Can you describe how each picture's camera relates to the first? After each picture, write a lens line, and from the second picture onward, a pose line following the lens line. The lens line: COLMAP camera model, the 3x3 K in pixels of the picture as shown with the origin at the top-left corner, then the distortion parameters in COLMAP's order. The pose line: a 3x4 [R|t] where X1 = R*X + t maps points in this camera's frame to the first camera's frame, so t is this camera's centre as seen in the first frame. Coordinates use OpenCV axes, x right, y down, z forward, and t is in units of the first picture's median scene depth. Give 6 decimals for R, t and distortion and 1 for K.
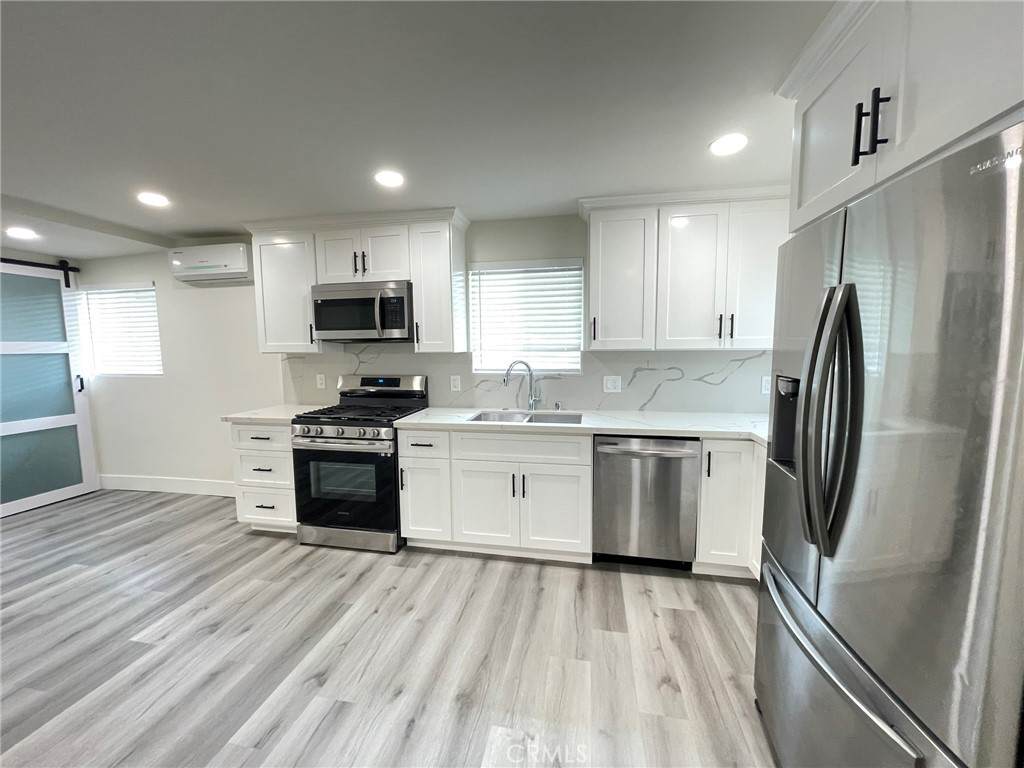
lens RADIAL K [[412.6, 0, 508.4], [0, 412.6, 385.1], [0, 0, 1]] dist [-0.001851, -0.000070]
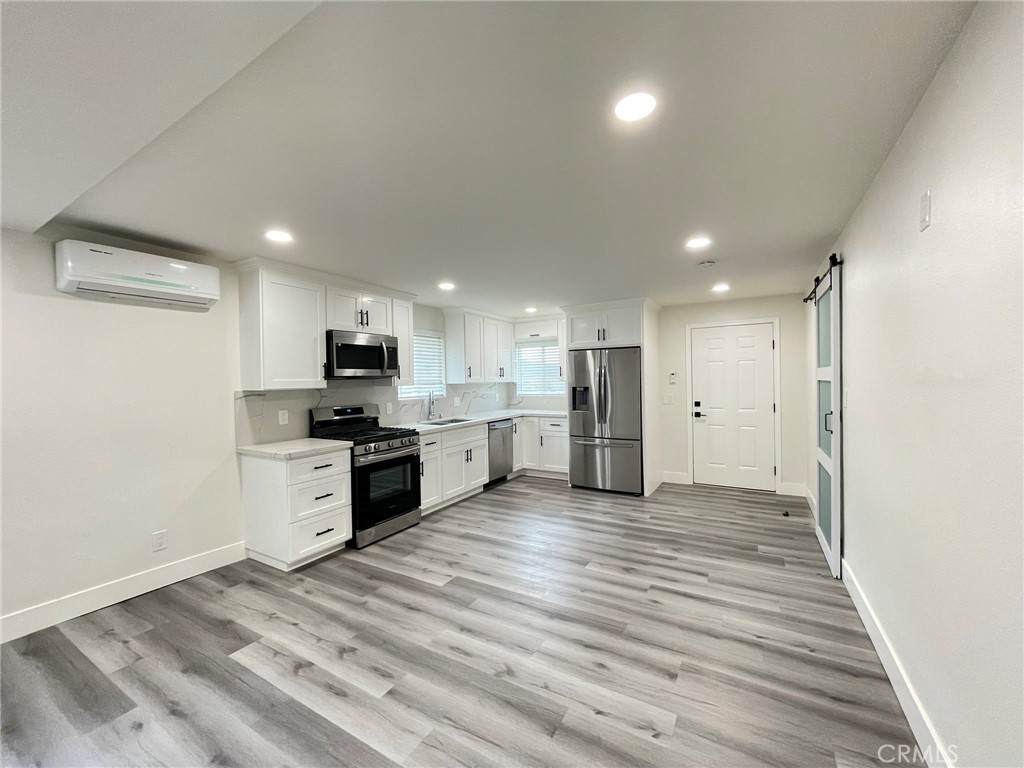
lens RADIAL K [[412.6, 0, 509.9], [0, 412.6, 381.9], [0, 0, 1]] dist [-0.001851, -0.000070]
pose [[0.330981, -0.004151, 0.943628, -1.476980], [0.106288, 0.993791, -0.032909, -0.004099], [-0.937632, 0.111189, 0.329367, 0.159746]]
